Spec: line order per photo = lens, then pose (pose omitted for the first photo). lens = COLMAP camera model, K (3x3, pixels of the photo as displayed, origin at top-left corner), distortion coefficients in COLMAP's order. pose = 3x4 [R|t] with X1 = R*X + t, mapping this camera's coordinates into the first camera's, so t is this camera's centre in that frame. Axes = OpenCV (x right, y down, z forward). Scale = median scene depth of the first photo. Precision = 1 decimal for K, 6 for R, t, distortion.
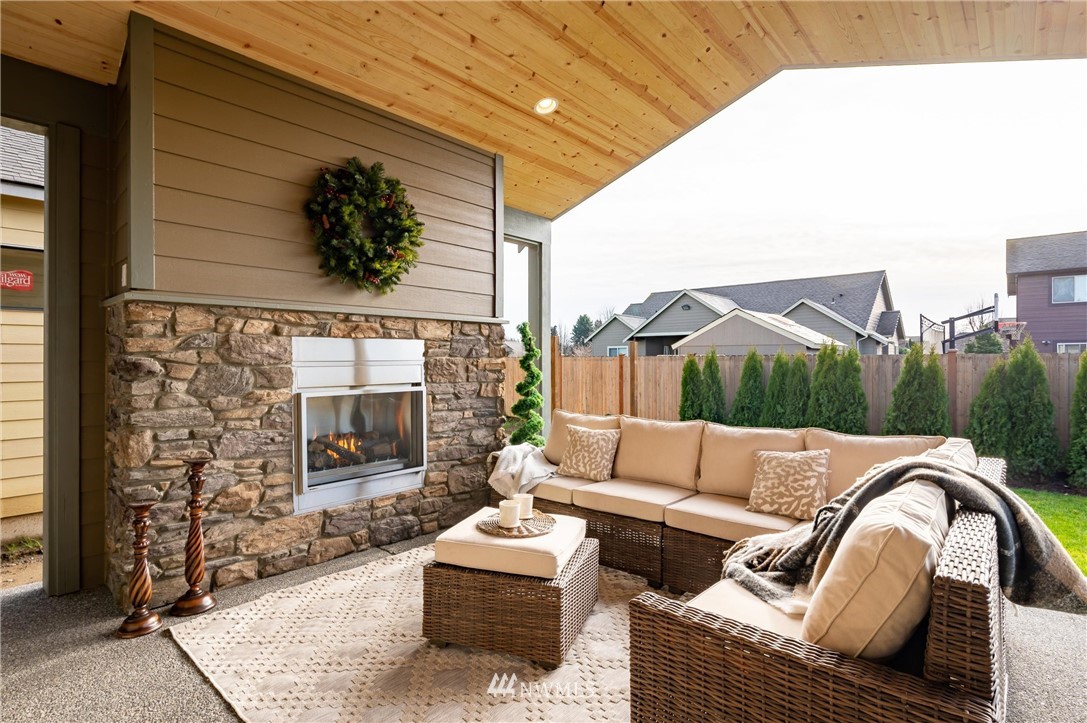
lens RADIAL K [[531.7, 0, 545.3], [0, 531.7, 361.3], [0, 0, 1]] dist [0.001518, -0.000021]
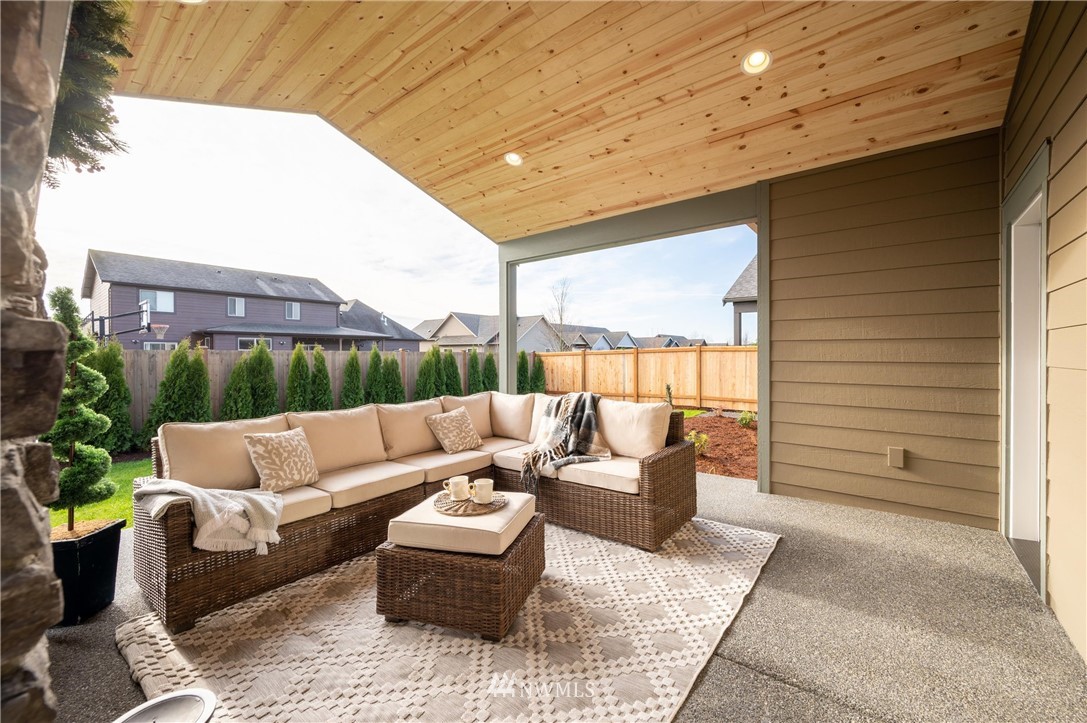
lens RADIAL K [[438.4, 0, 541.7], [0, 438.4, 359.0], [0, 0, 1]] dist [-0.001802, -0.000082]
pose [[-0.036809, -0.009757, 0.999275, -0.320348], [0.003968, 0.999943, 0.009910, 0.000422], [-0.999314, 0.004330, -0.036768, 0.293629]]
